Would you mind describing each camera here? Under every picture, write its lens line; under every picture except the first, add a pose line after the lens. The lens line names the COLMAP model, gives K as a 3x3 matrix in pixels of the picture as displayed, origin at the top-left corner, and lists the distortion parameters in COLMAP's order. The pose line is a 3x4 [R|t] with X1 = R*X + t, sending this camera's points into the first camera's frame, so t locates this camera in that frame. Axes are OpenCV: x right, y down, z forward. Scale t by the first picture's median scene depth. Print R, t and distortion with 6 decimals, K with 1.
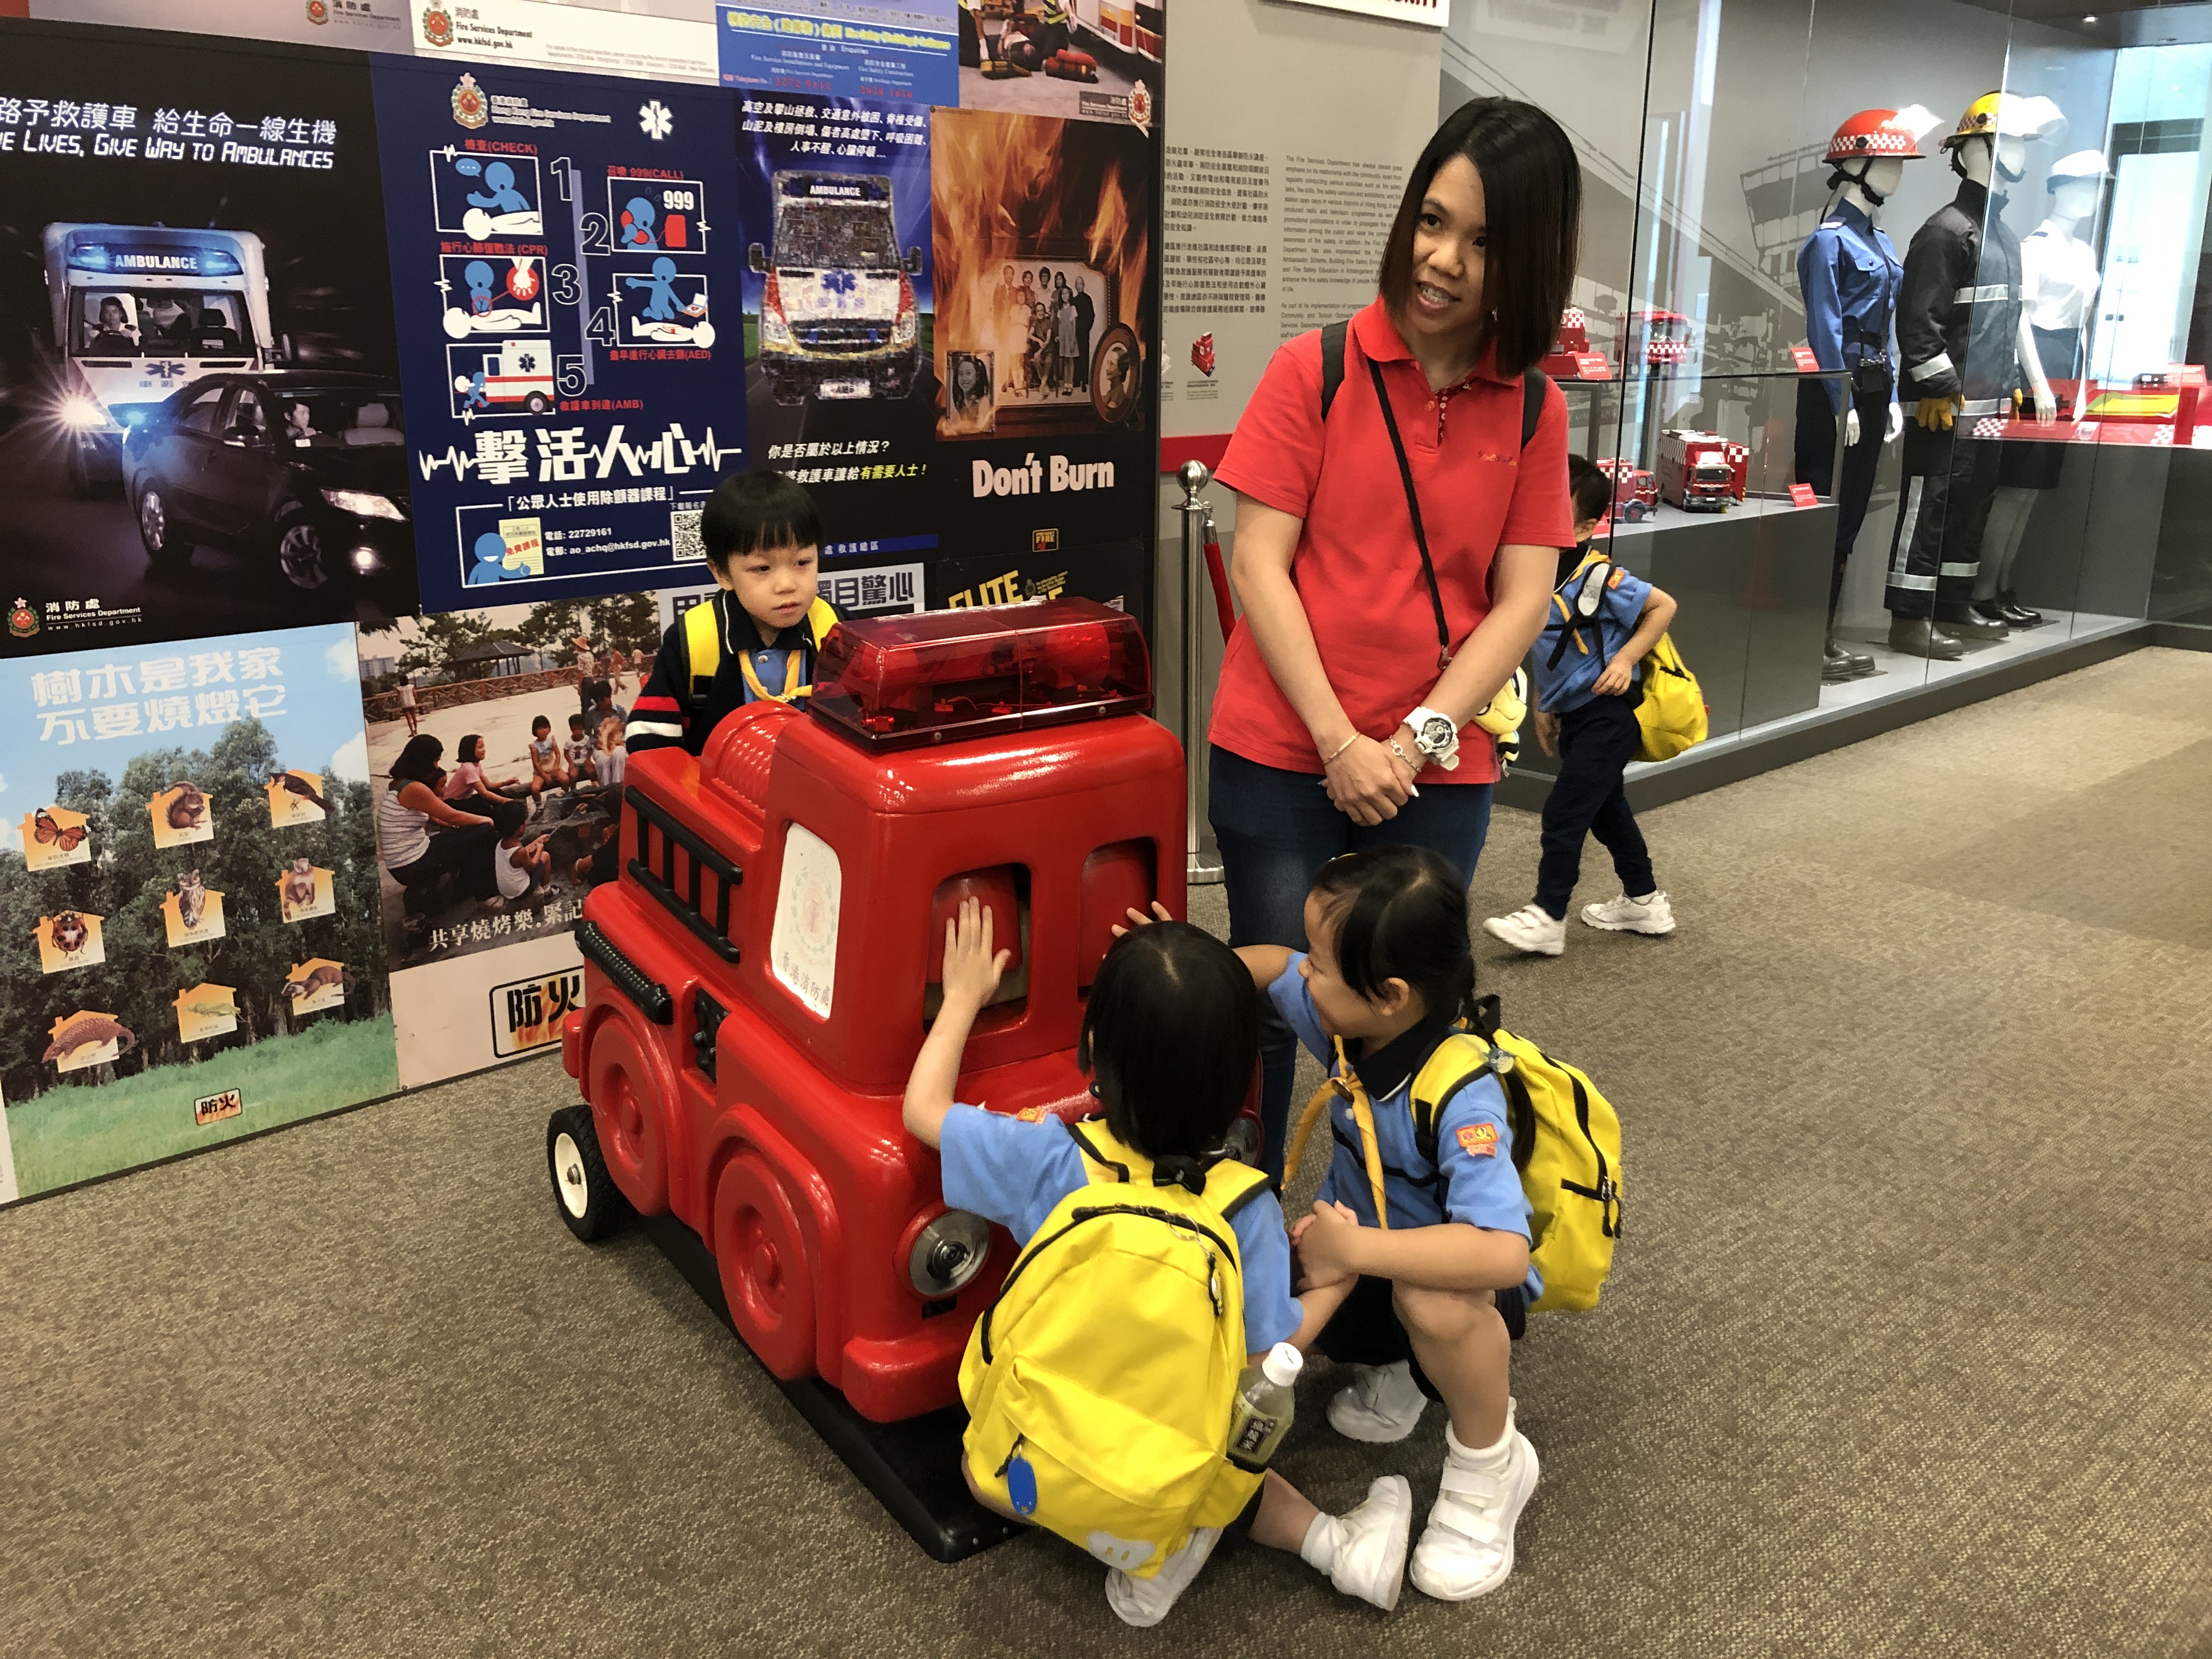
lens RADIAL K [[2090.2, 0, 1351.0], [0, 2090.2, 821.2], [0, 0, 1]] dist [0.098939, -0.210810]
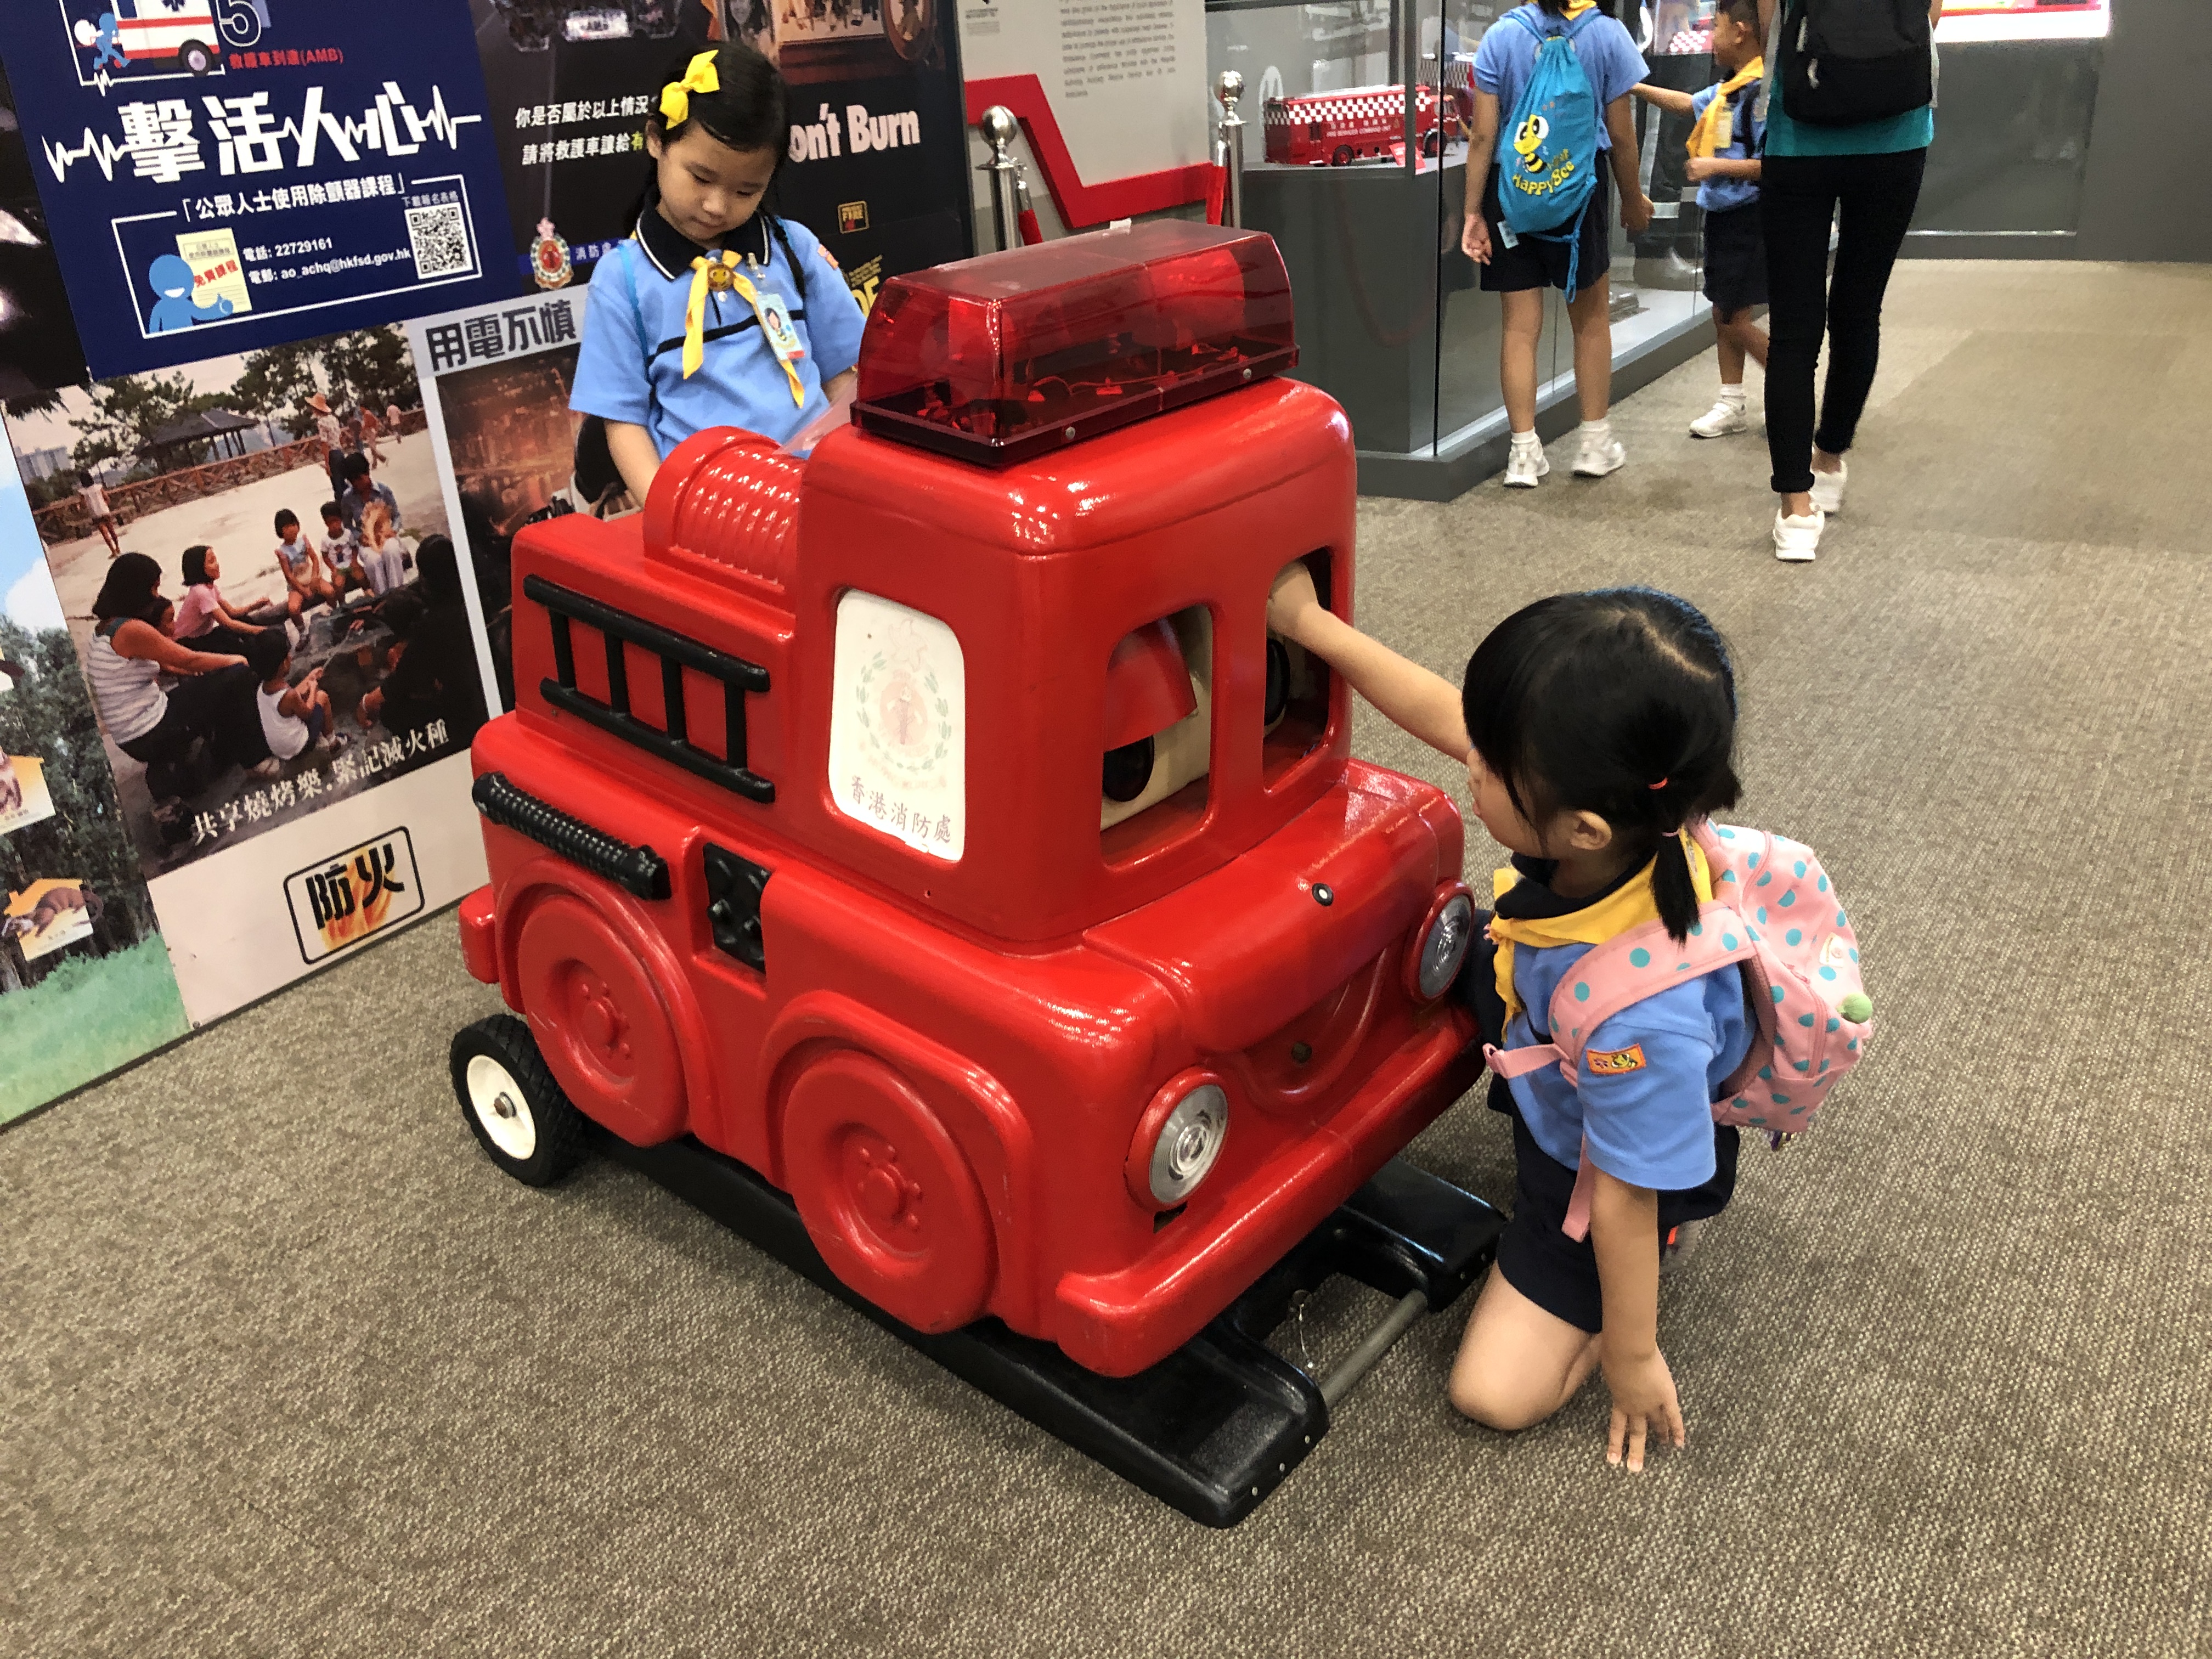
lens RADIAL K [[1794.3, 0, 1106.0], [0, 1794.3, 829.5], [0, 0, 1]] dist [-0.004495, 0.038663]
pose [[0.968646, -0.158742, 0.191117, -0.244415], [0.127736, 0.978000, 0.164921, -0.007247], [-0.213092, -0.135338, 0.967613, 0.317030]]
